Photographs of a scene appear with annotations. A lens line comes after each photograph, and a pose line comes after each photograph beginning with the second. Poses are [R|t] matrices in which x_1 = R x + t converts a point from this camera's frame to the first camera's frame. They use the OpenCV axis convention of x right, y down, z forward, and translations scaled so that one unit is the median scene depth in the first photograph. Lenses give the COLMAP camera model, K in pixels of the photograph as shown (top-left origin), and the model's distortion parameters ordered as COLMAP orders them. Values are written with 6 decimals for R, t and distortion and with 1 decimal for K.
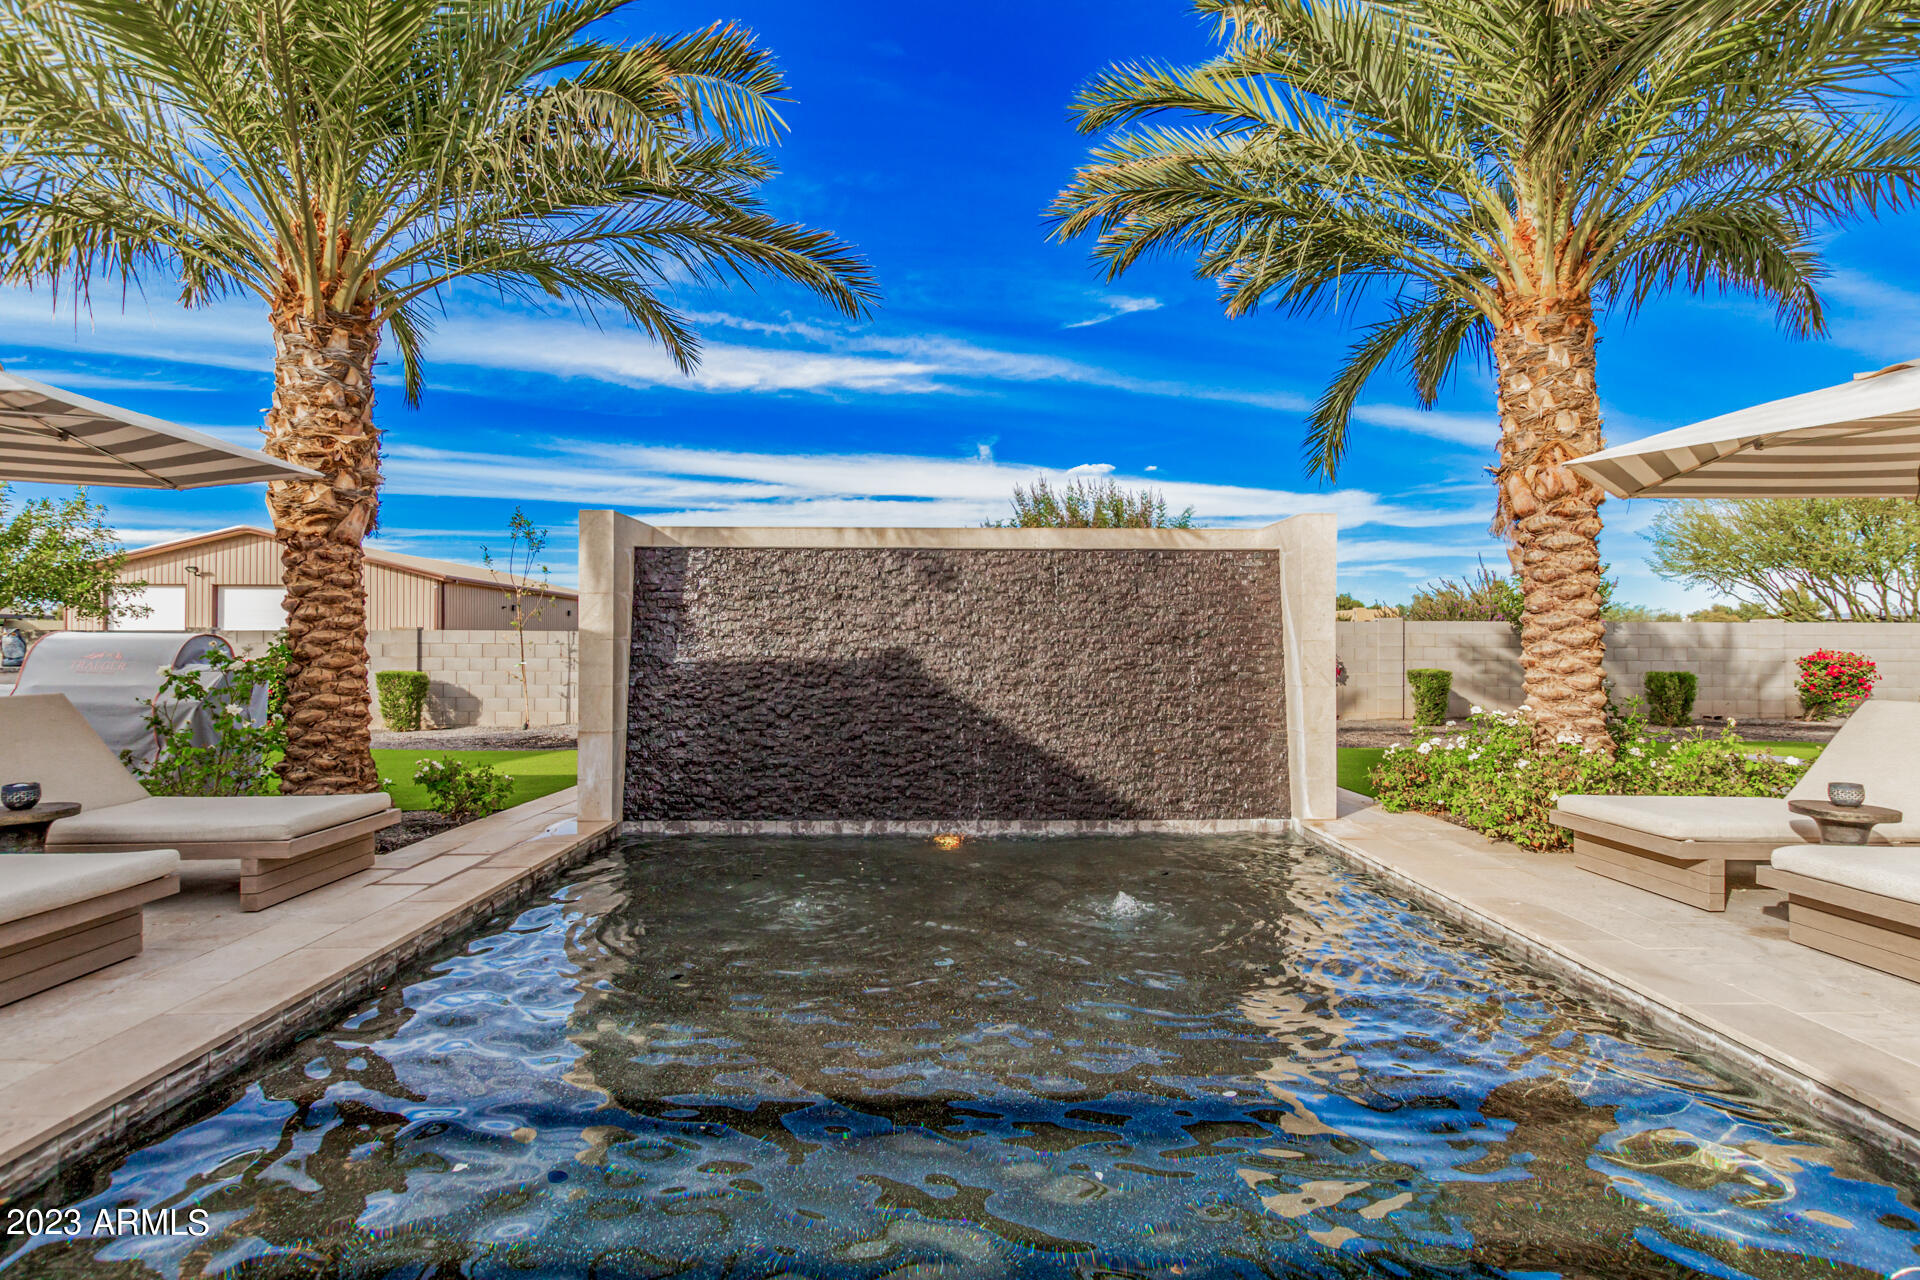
lens RADIAL K [[879.1, 0, 958.8], [0, 879.1, 647.1], [0, 0, 1]] dist [0.002235, 0.000008]
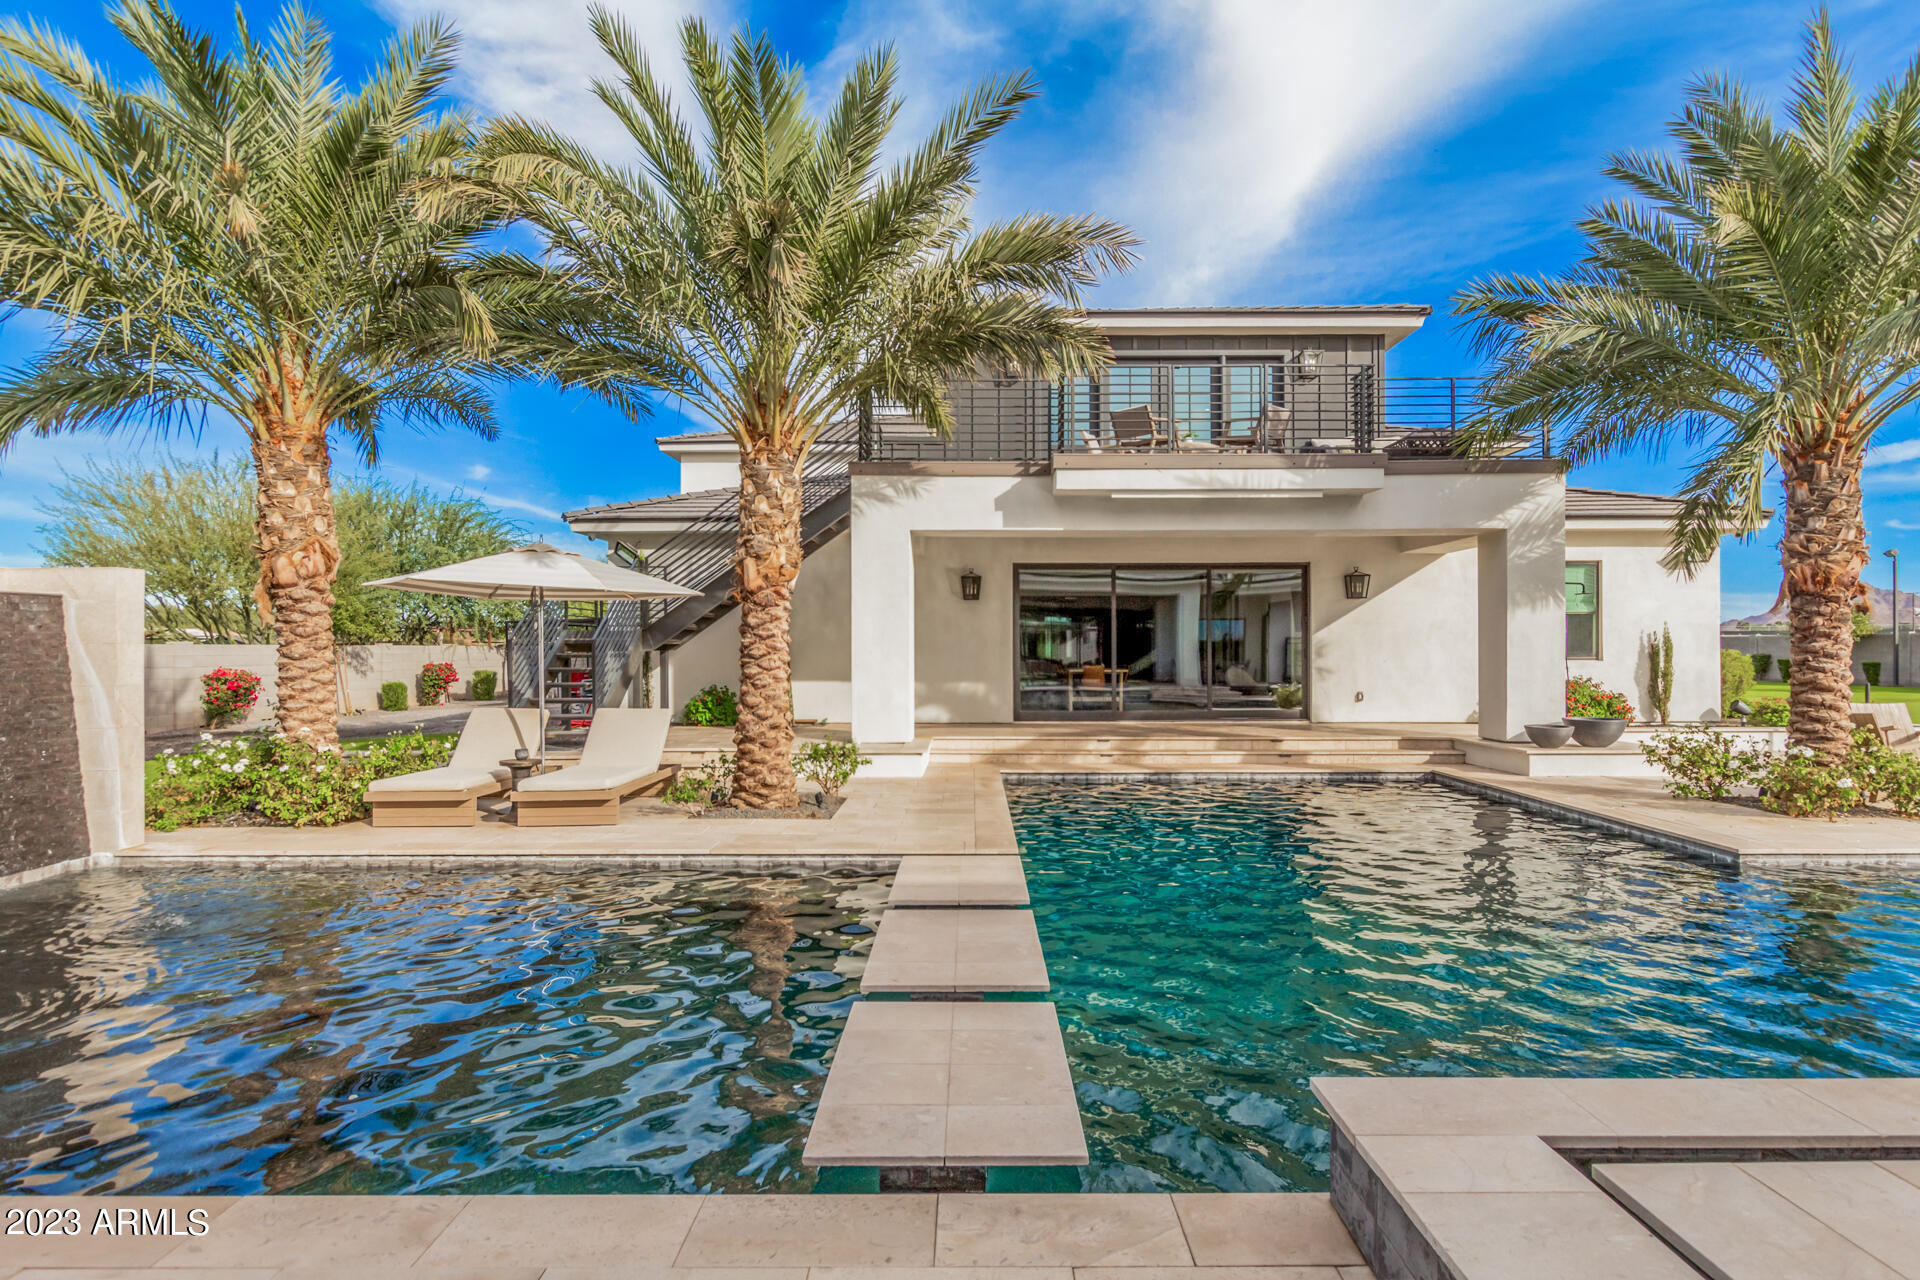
lens RADIAL K [[992.6, 0, 964.7], [0, 992.6, 652.2], [0, 0, 1]] dist [-0.000690, 0.002271]
pose [[0.056001, -0.006540, 0.998409, -0.817369], [0.000389, 0.999979, 0.006529, -0.059358], [-0.998431, 0.000023, 0.056003, -0.116661]]
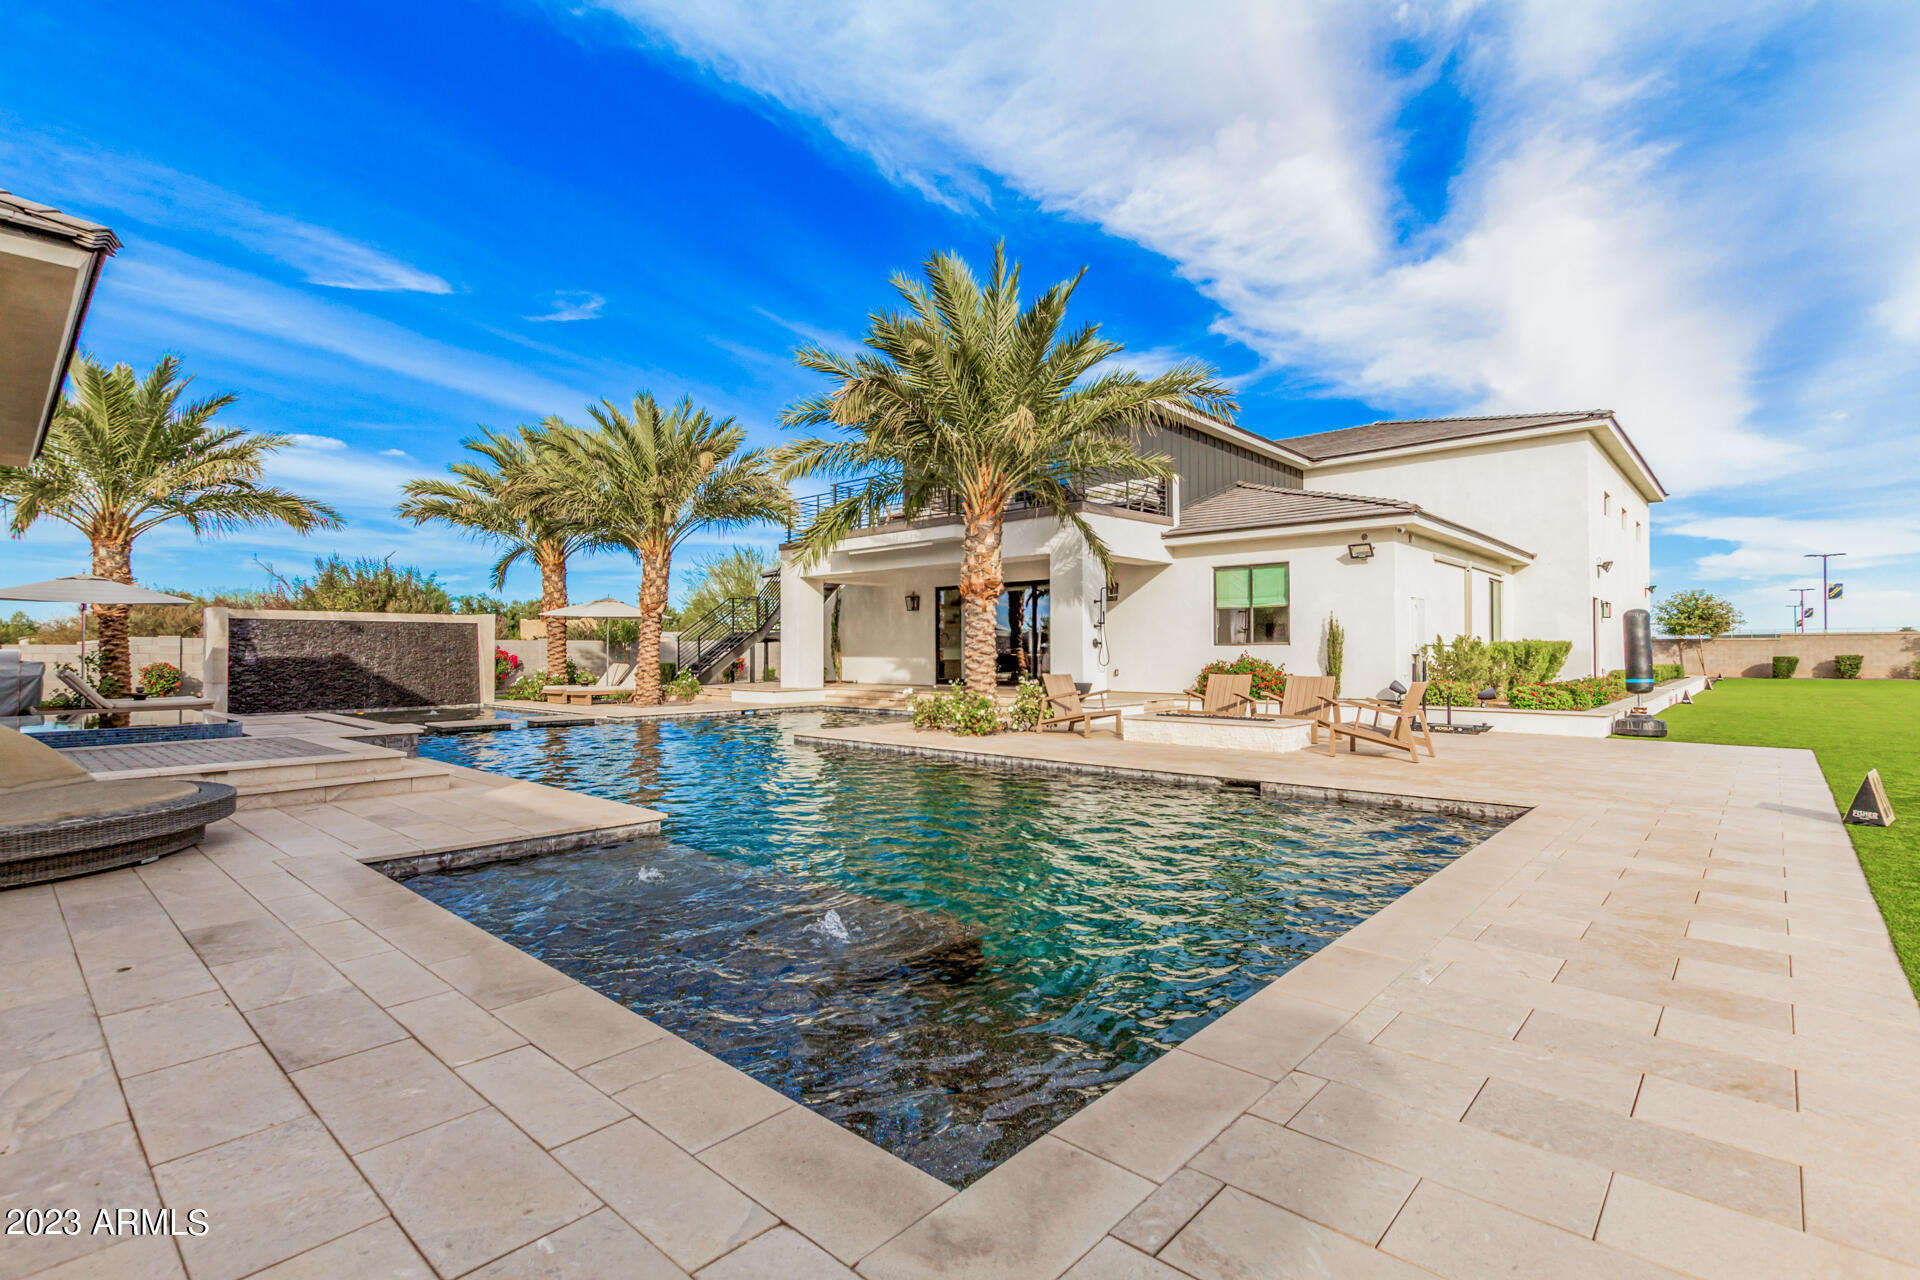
lens RADIAL K [[889.9, 0, 960.0], [0, 889.9, 640.0], [0, 0, 1]] dist [0.004335, 0.000138]
pose [[0.709322, 0.006079, 0.704859, -0.795680], [0.002437, 0.999936, -0.011077, -0.006202], [-0.704881, 0.009575, 0.709261, -2.966736]]
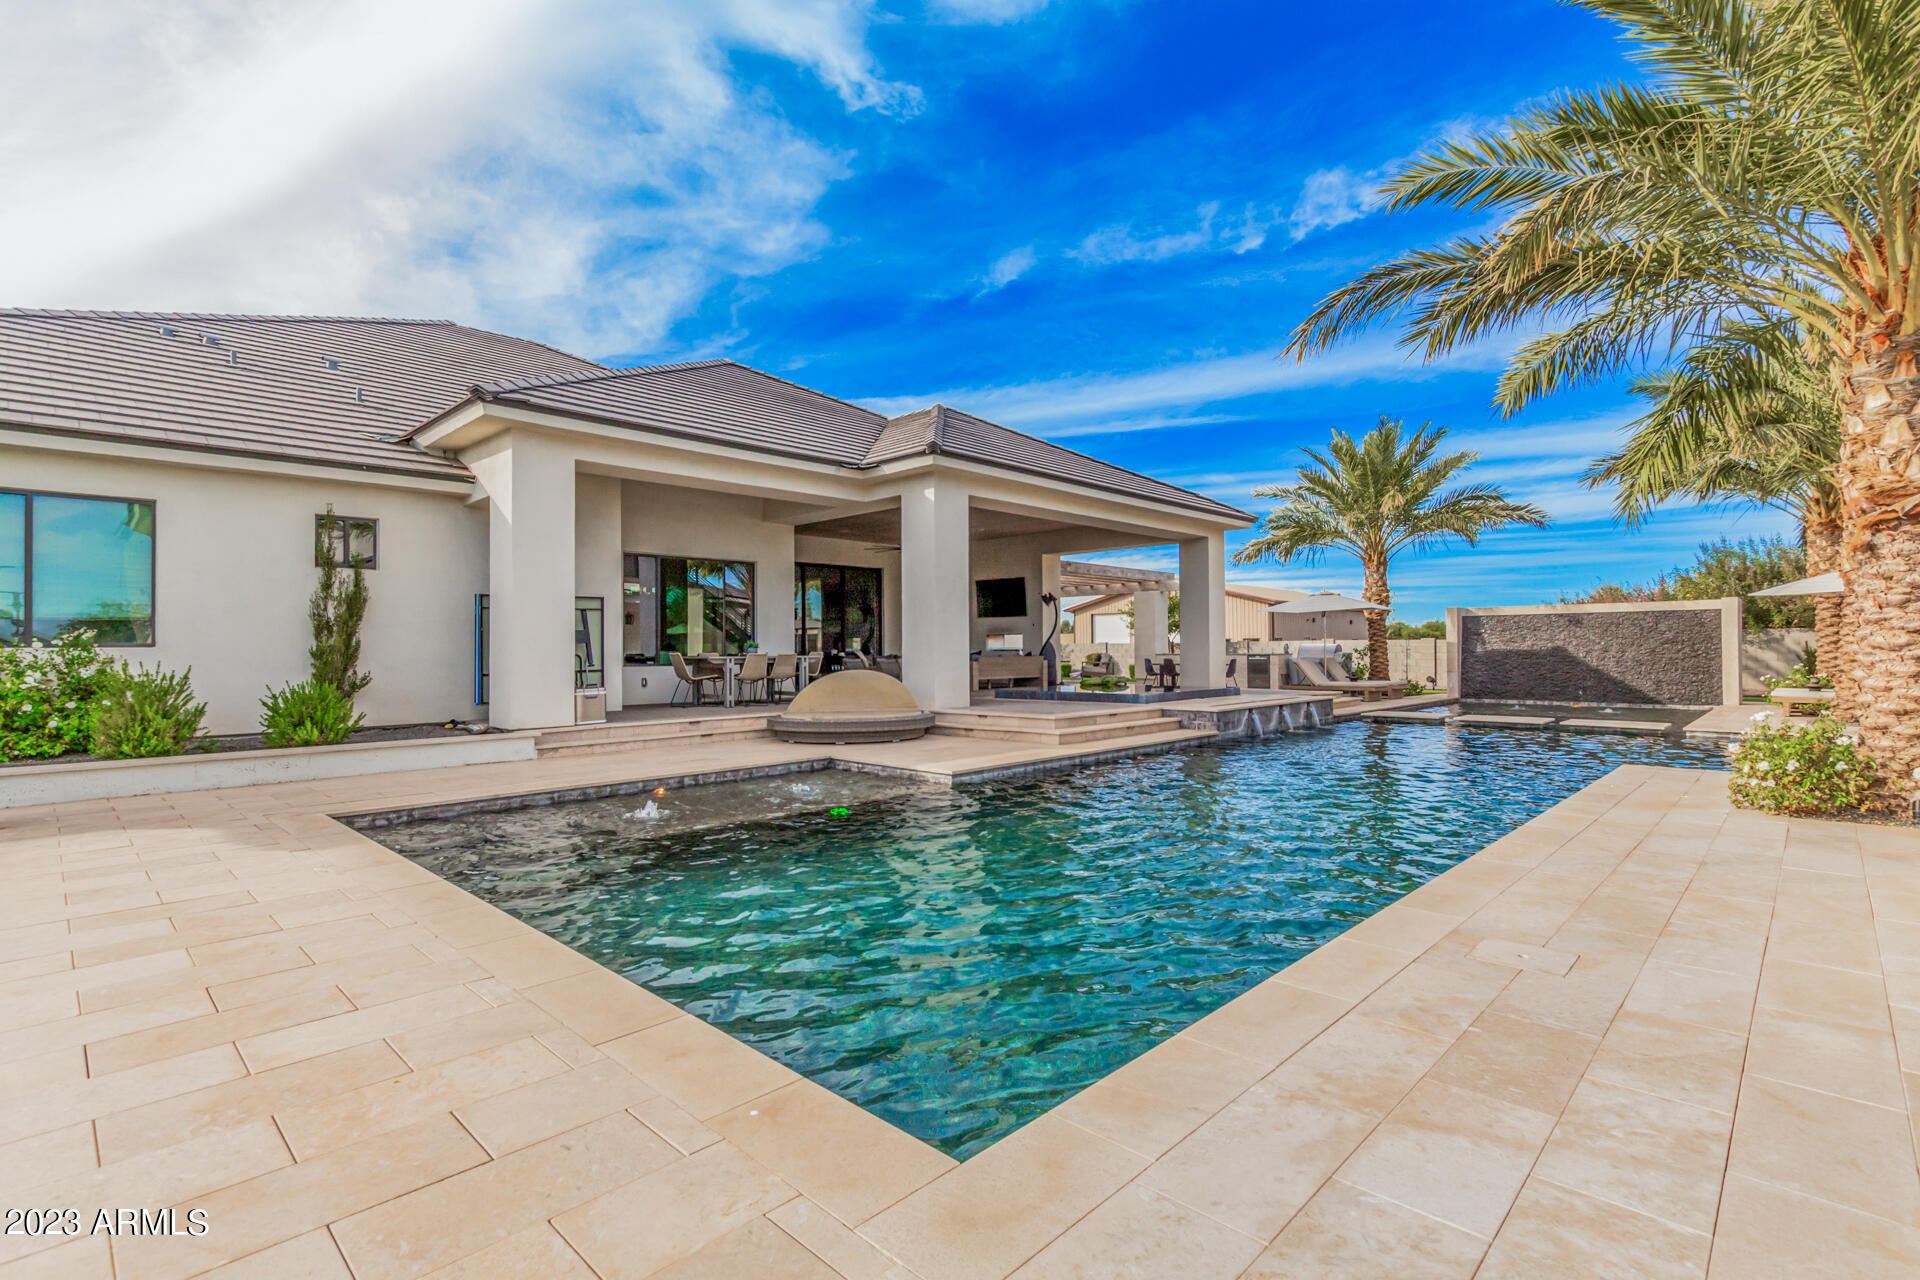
lens RADIAL K [[891.7, 0, 961.0], [0, 891.7, 650.0], [0, 0, 1]] dist [0.003057, 0.000436]
pose [[0.682448, -0.006123, -0.730909, 0.870665], [0.008752, 0.999962, -0.000206, -0.002996], [0.730882, -0.006256, 0.682475, -2.927186]]
